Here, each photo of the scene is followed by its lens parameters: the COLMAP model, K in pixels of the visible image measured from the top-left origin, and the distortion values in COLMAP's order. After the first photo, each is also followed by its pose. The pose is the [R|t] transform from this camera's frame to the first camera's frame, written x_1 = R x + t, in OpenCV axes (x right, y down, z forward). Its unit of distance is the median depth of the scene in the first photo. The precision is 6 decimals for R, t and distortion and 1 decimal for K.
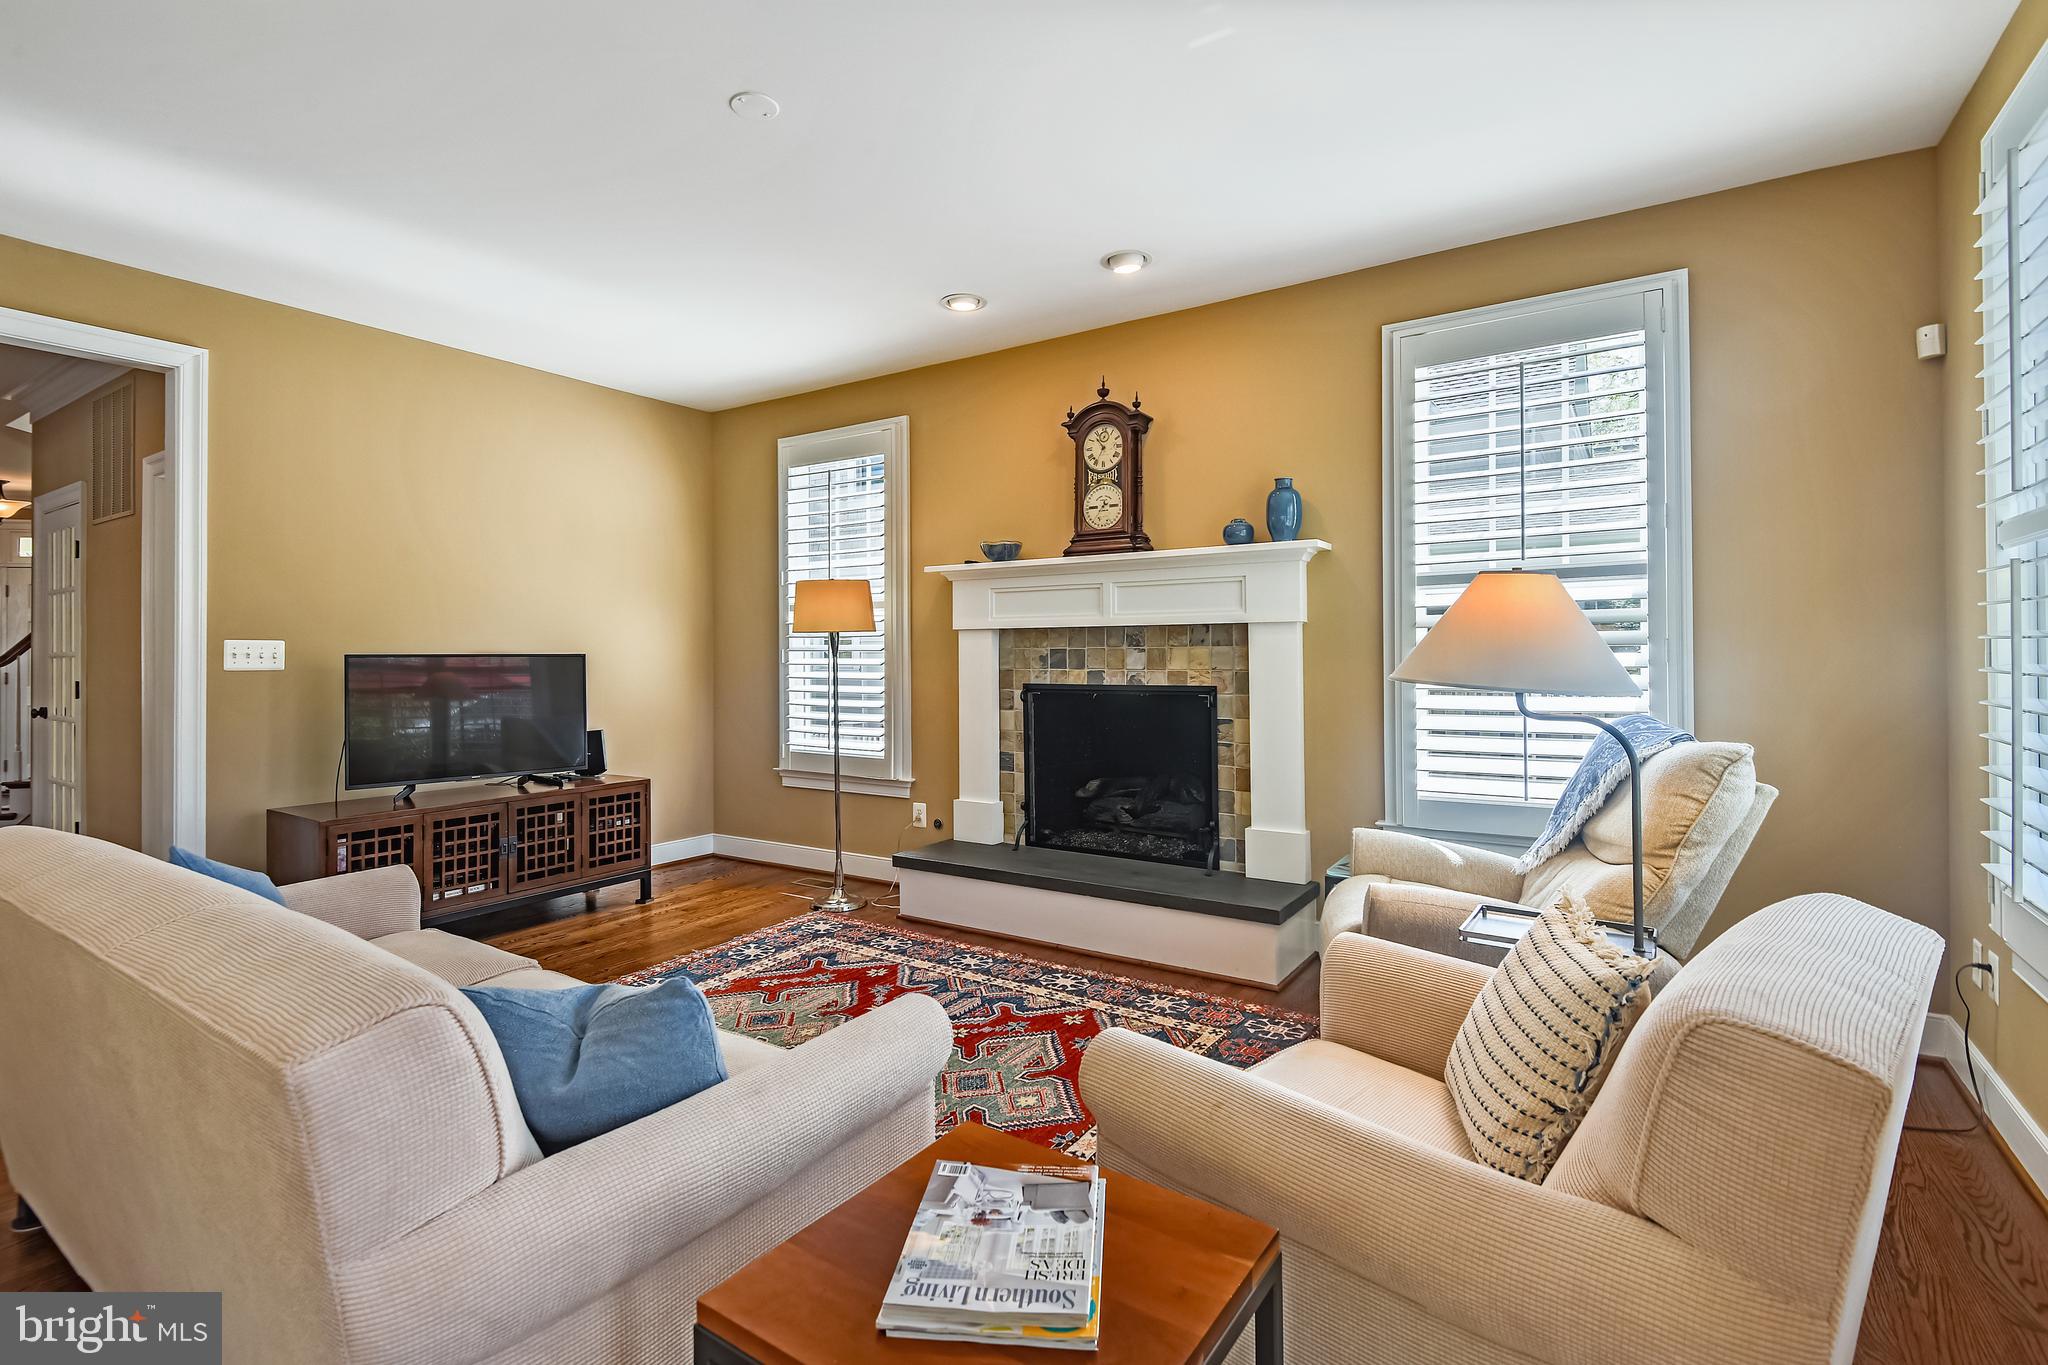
lens RADIAL K [[944.7, 0, 1022.5], [0, 944.7, 635.6], [0, 0, 1]] dist [0.031117, -0.000048]
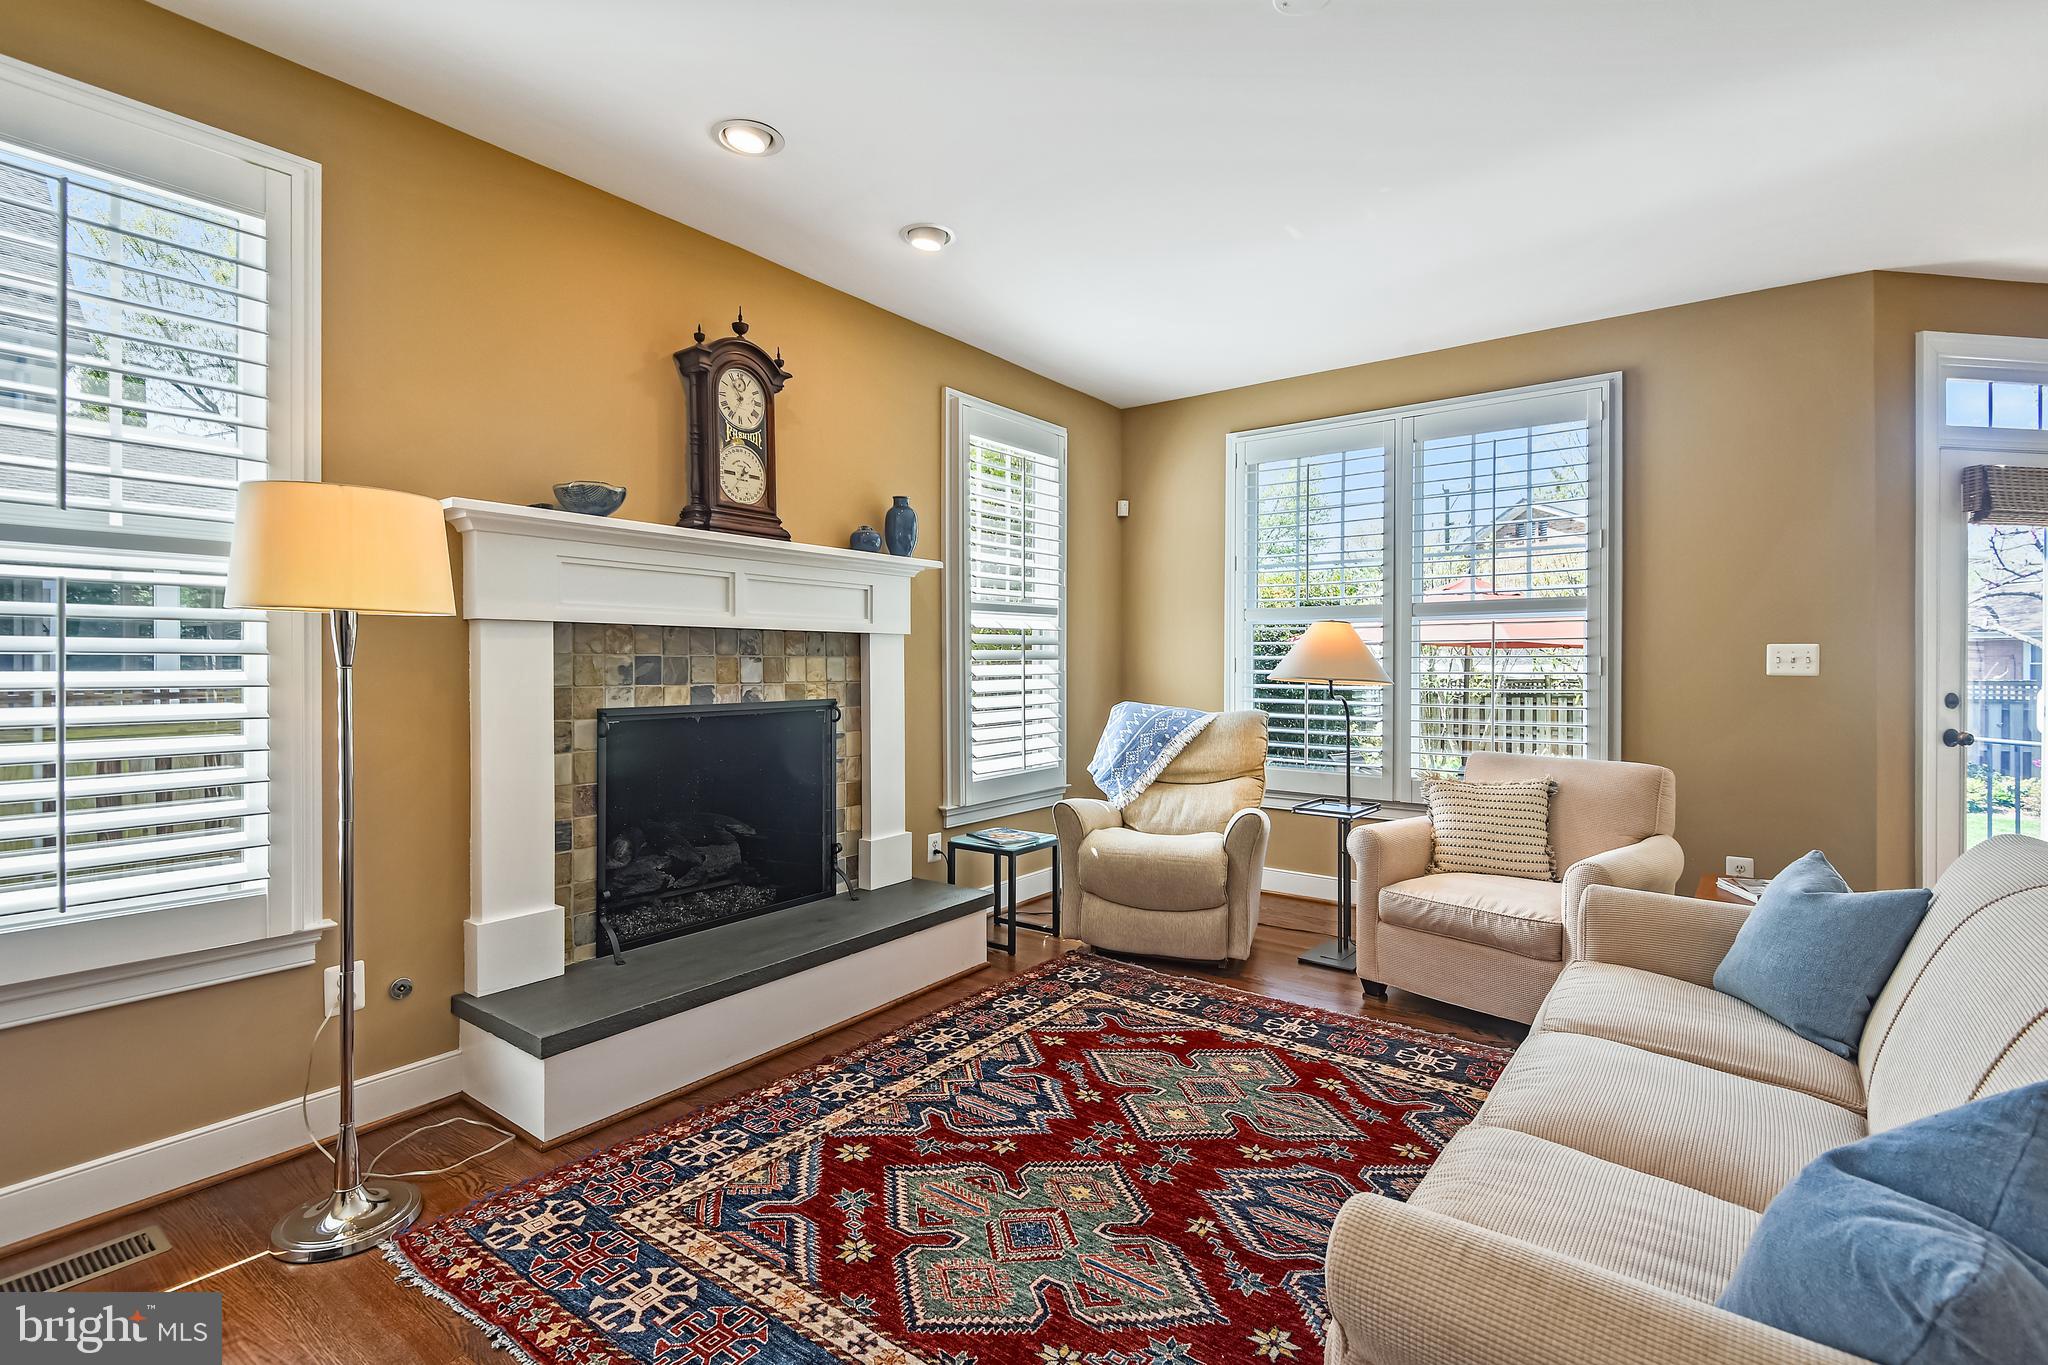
lens RADIAL K [[937.6, 0, 1023.2], [0, 937.6, 653.9], [0, 0, 1]] dist [0.030713, -0.023977]
pose [[0.064536, 0.013906, 0.997818, -0.749873], [-0.023427, 0.999648, -0.012416, 0.016767], [-0.997640, -0.022575, 0.064839, 0.798809]]
